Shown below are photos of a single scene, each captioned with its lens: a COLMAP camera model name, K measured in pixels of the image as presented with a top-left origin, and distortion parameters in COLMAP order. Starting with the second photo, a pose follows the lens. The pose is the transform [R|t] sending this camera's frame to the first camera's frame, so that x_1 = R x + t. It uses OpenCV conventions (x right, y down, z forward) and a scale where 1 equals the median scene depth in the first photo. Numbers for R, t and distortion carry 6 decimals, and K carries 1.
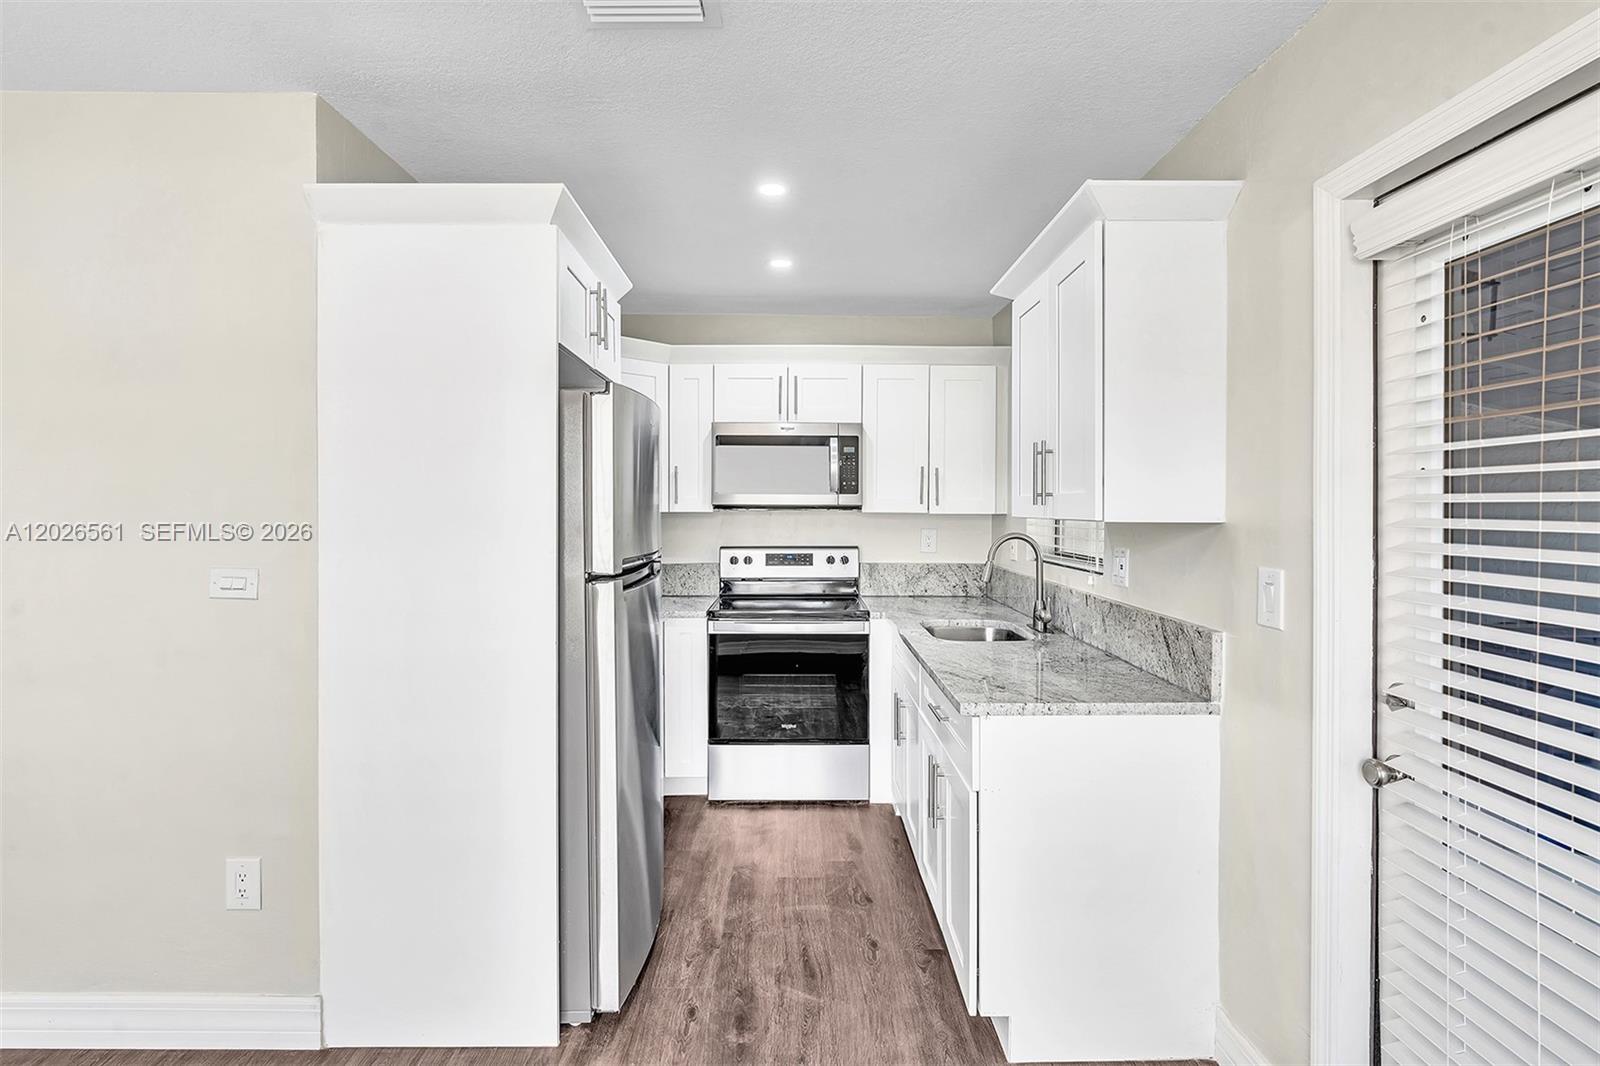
lens RADIAL K [[762.2, 0, 797.7], [0, 762.2, 514.5], [0, 0, 1]] dist [-0.003302, 0.001647]
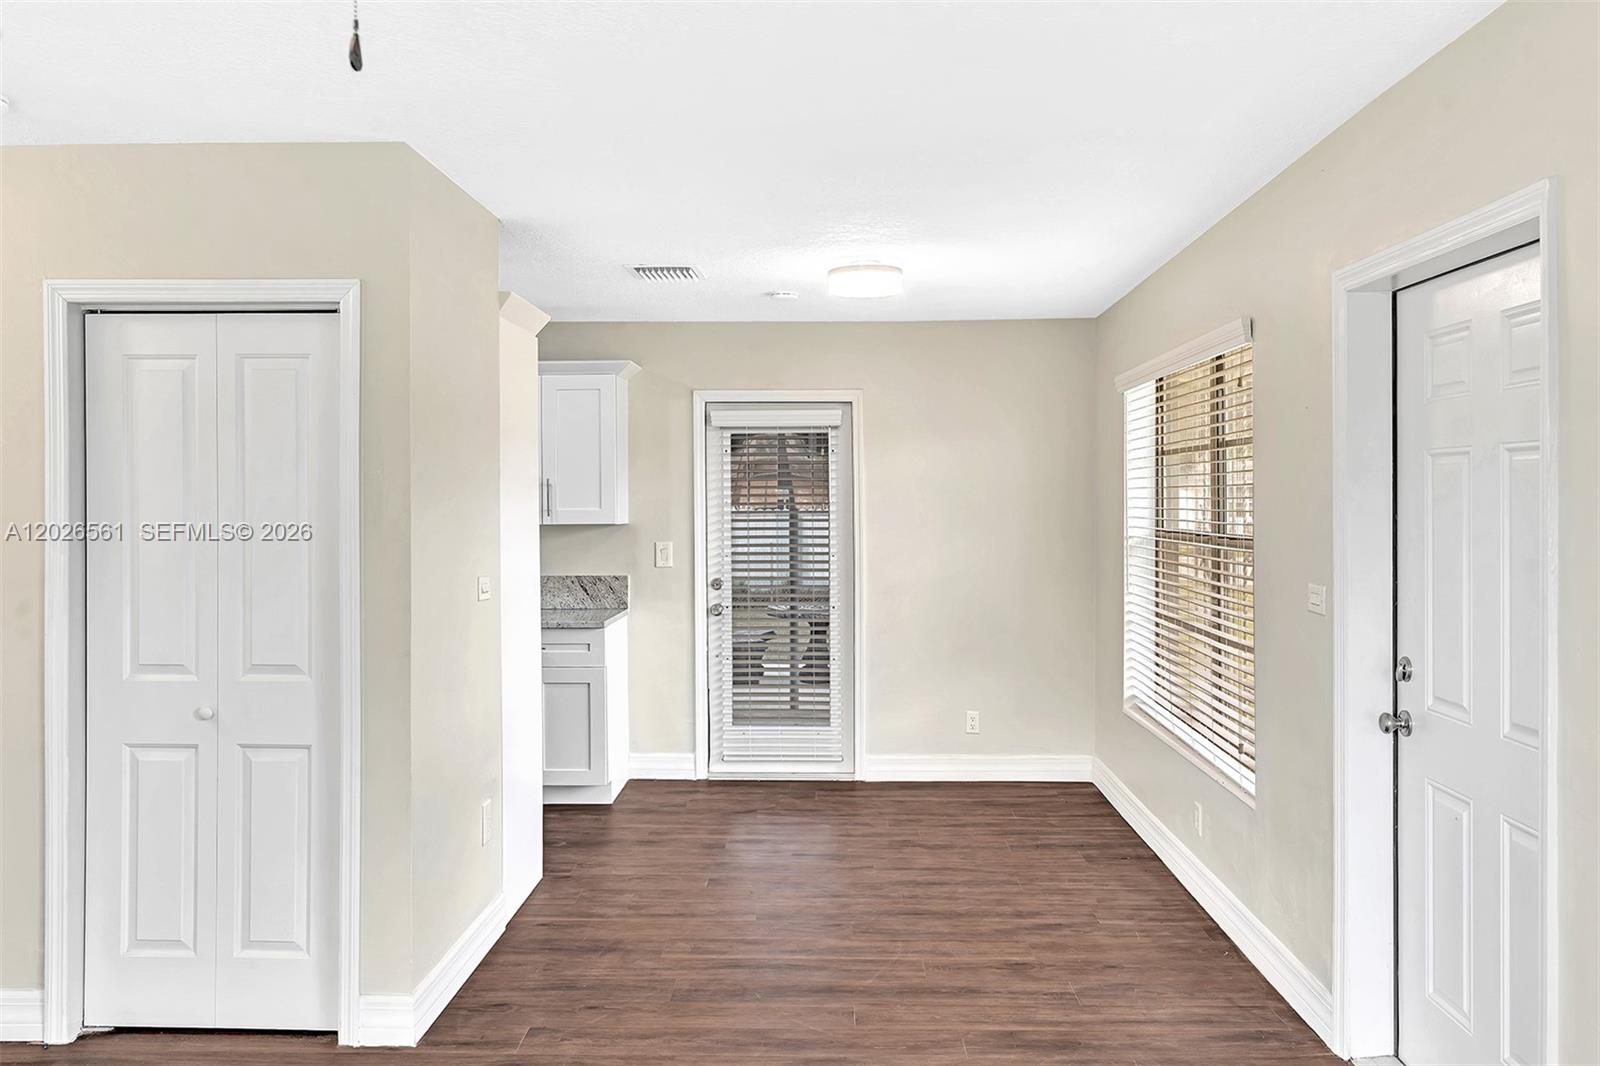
lens RADIAL K [[1238.7, 0, 793.0], [0, 1238.7, 500.0], [0, 0, 1]] dist [0.008813, 0.001711]
pose [[0.042267, -0.003168, 0.999101, -1.545849], [0.010101, 0.999945, 0.002743, -0.032052], [-0.999055, 0.009976, 0.042296, 0.215329]]
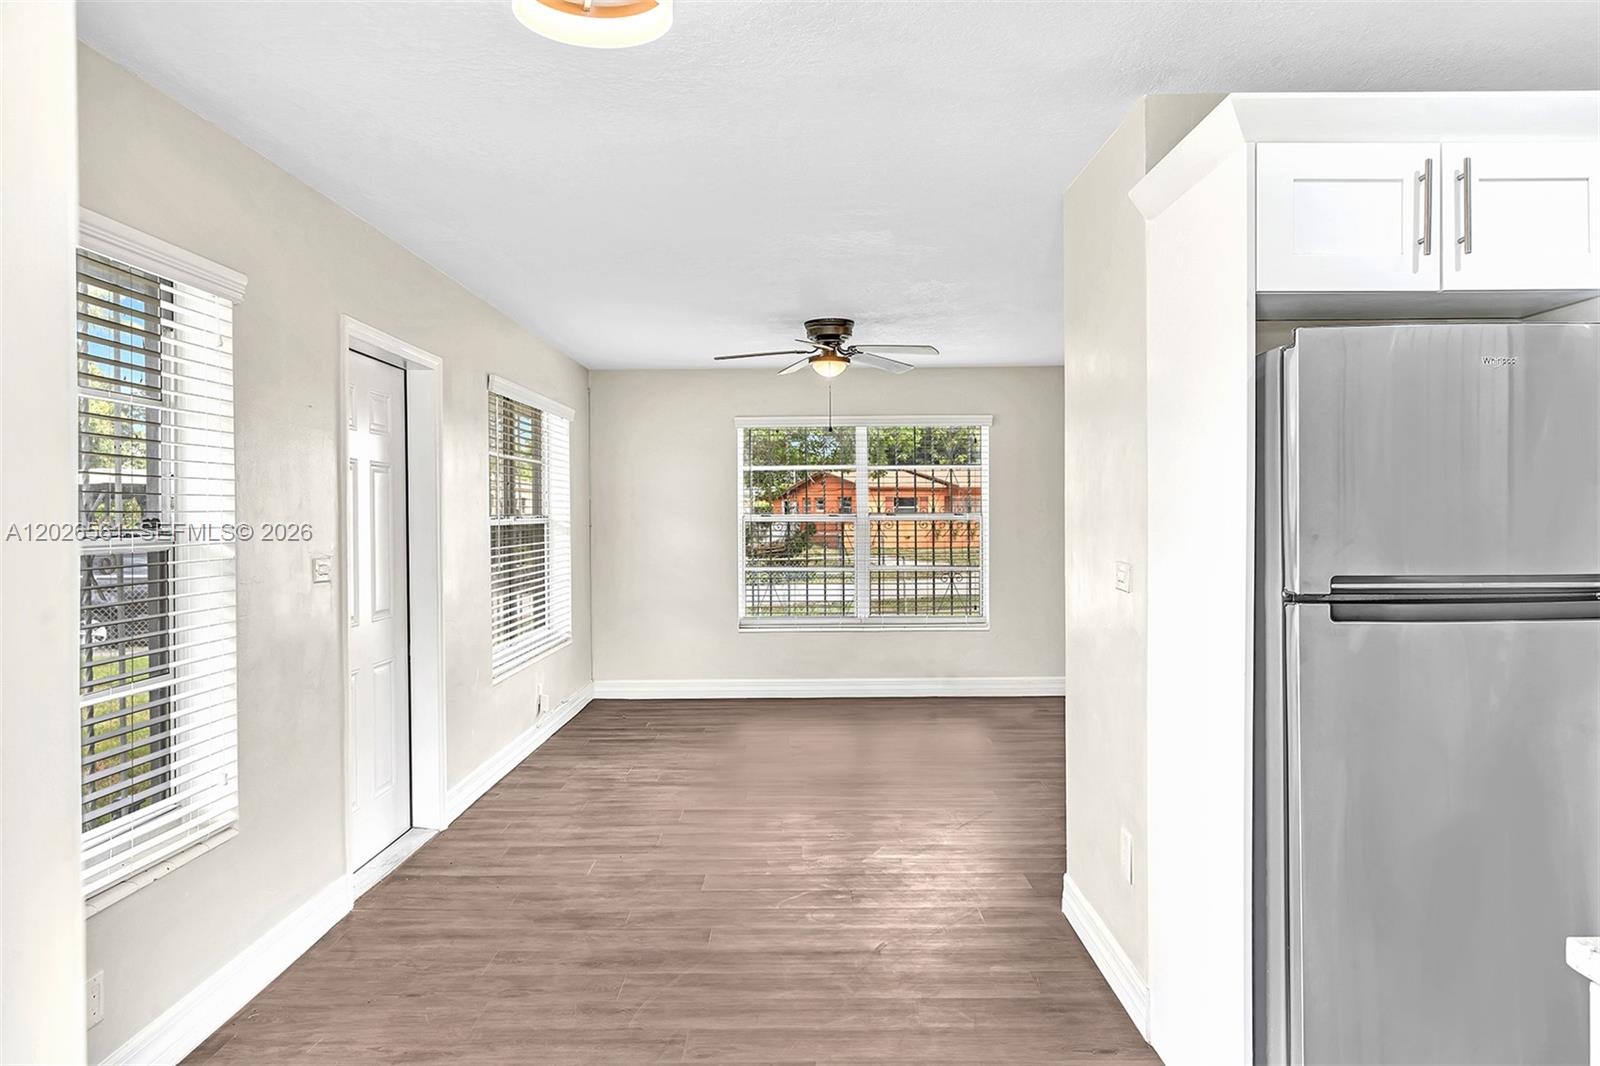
lens RADIAL K [[1104.0, 0, 800.0], [0, 1104.0, 533.0], [0, 0, 1]] dist [0.018622, -0.035902]
pose [[-0.011069, 0.014592, -0.999832, 0.464122], [0.000654, 0.999893, 0.014586, 0.002221], [0.999939, -0.000492, -0.011077, 0.306656]]
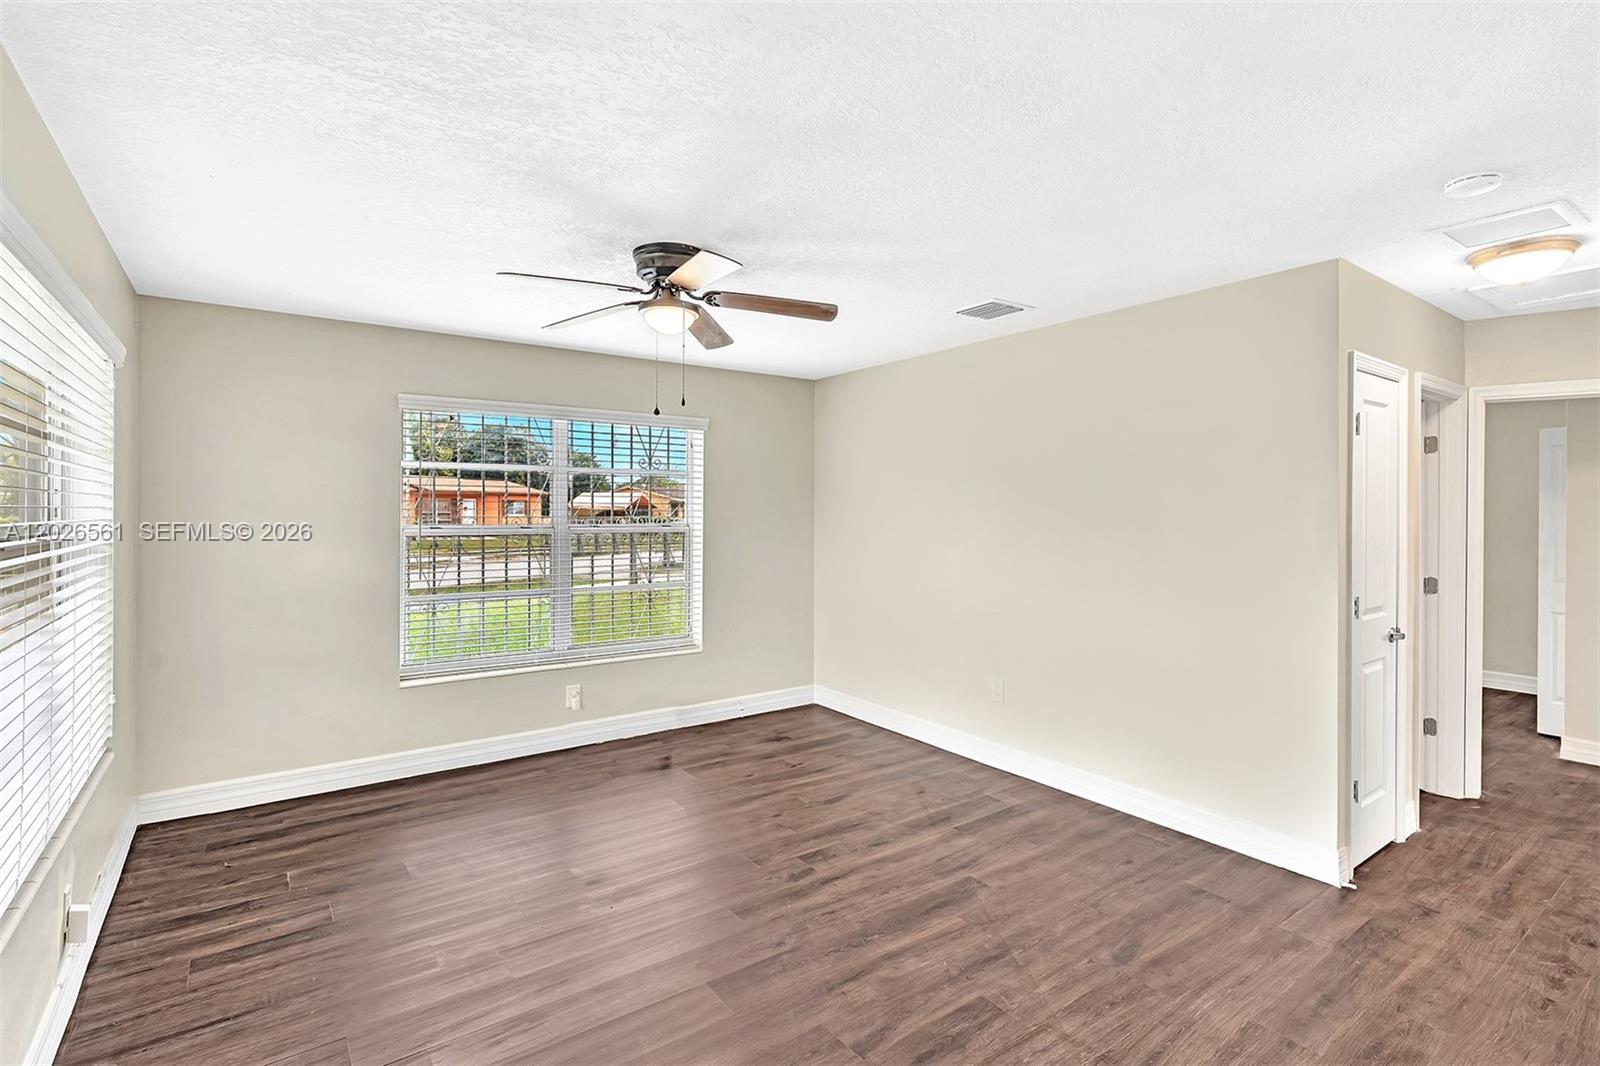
lens RADIAL K [[762.2, 0, 797.7], [0, 762.2, 514.5], [0, 0, 1]] dist [-0.003302, 0.001647]
pose [[0.582729, 0.002976, -0.812661, -0.533884], [-0.007588, 0.999970, -0.001780, -0.023609], [0.812631, 0.007204, 0.582734, -0.029065]]
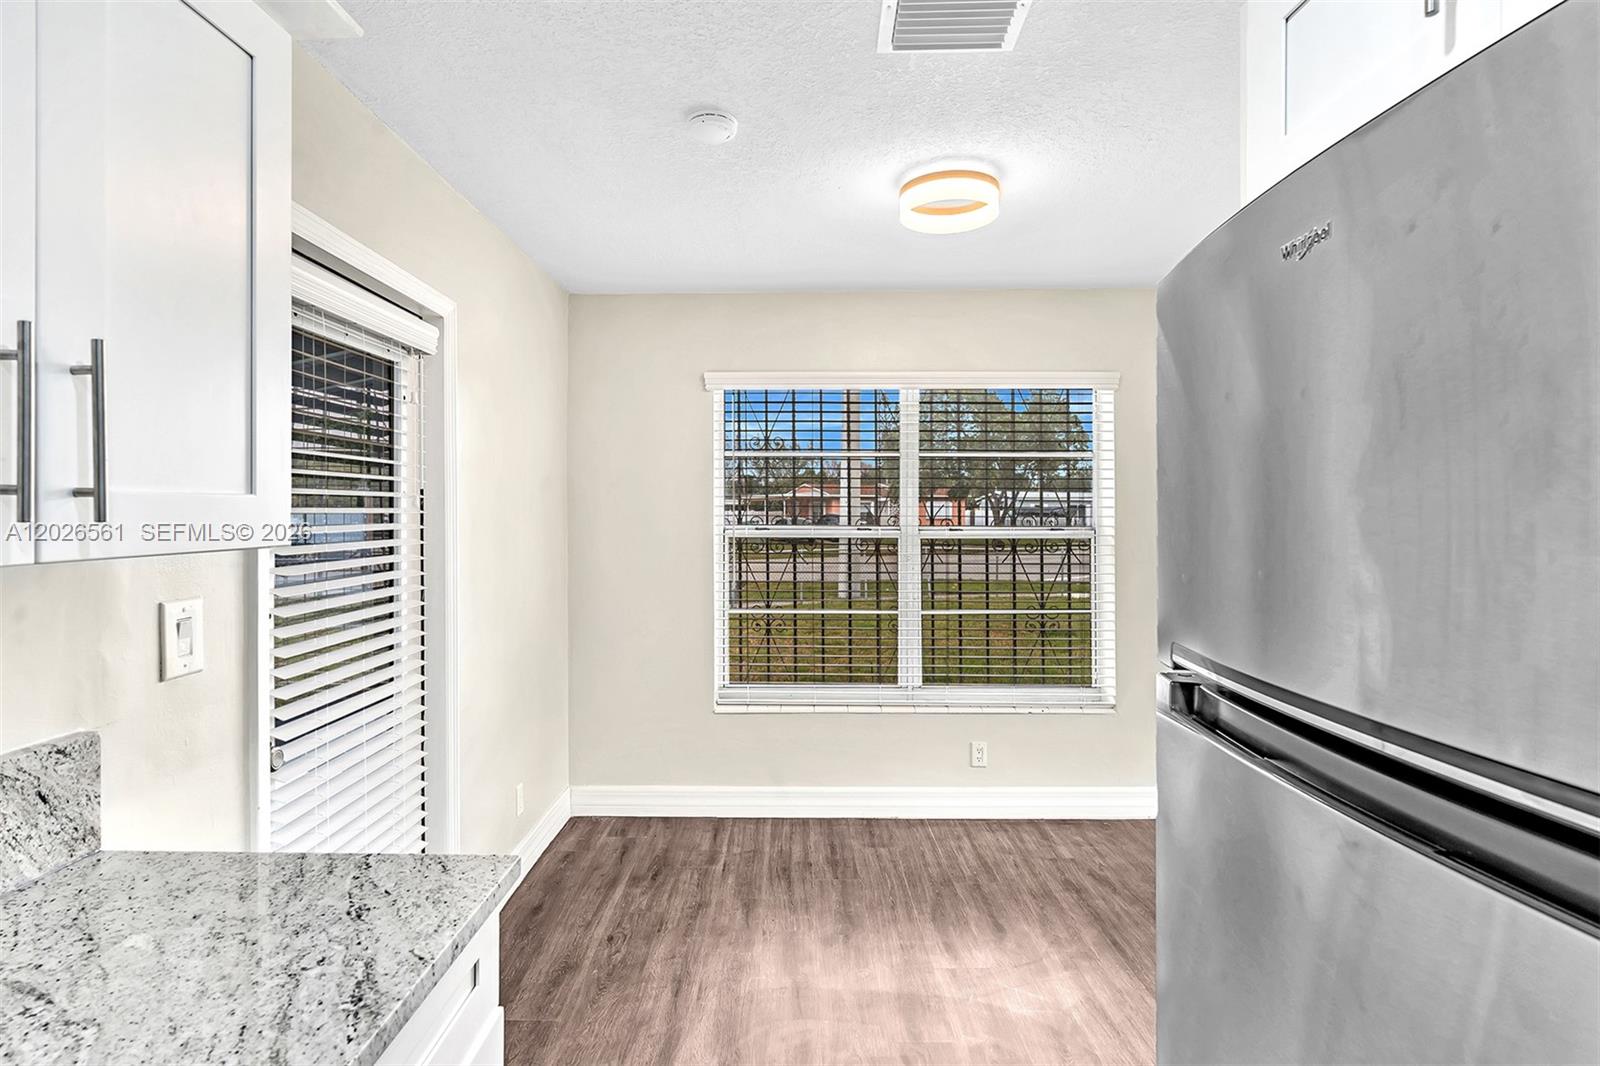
lens RADIAL K [[784.6, 0, 800.2], [0, 784.6, 517.1], [0, 0, 1]] dist [-0.000831, 0.000602]
pose [[-0.999952, -0.004175, 0.008883, -0.003532], [-0.004043, 0.999881, 0.014870, -0.013385], [-0.008944, 0.014833, -0.999850, 0.869667]]
